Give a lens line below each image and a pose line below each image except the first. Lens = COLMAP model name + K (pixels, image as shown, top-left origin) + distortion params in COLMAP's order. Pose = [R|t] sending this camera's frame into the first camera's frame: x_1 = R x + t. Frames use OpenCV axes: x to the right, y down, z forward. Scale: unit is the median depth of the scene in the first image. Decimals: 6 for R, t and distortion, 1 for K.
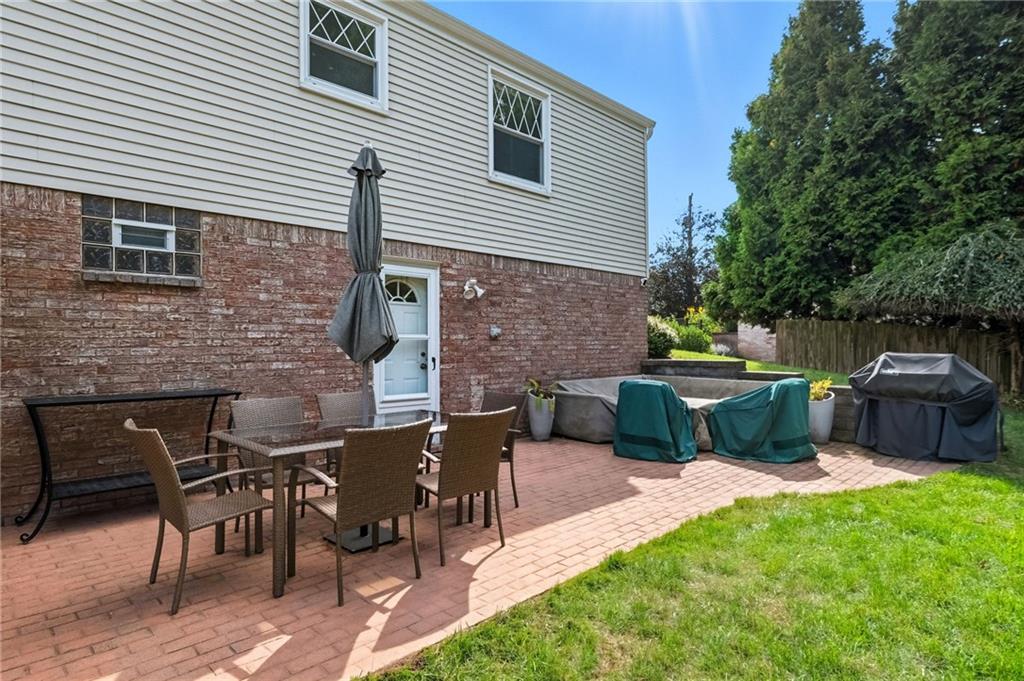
lens RADIAL K [[558.0, 0, 515.8], [0, 558.0, 340.4], [0, 0, 1]] dist [-0.000367, -0.001240]
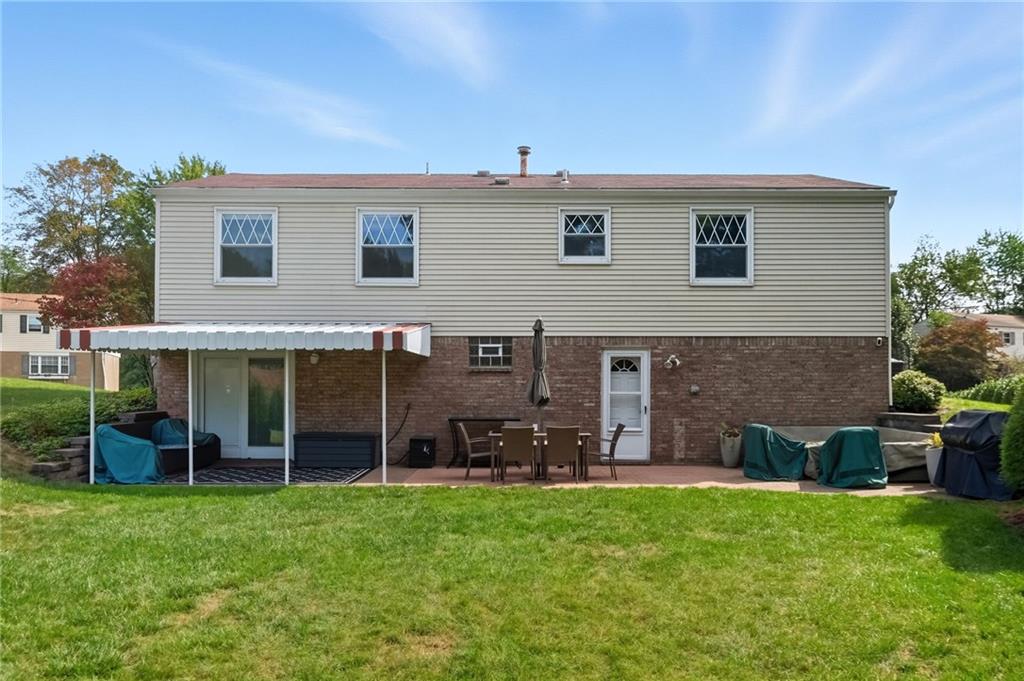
lens RADIAL K [[558.0, 0, 491.0], [0, 558.0, 393.5], [0, 0, 1]] dist [-0.000367, -0.001240]
pose [[0.727629, 0.006406, -0.685941, 0.599919], [0.001149, 0.999944, 0.010557, -0.021576], [0.685970, -0.008470, 0.727580, -0.442619]]
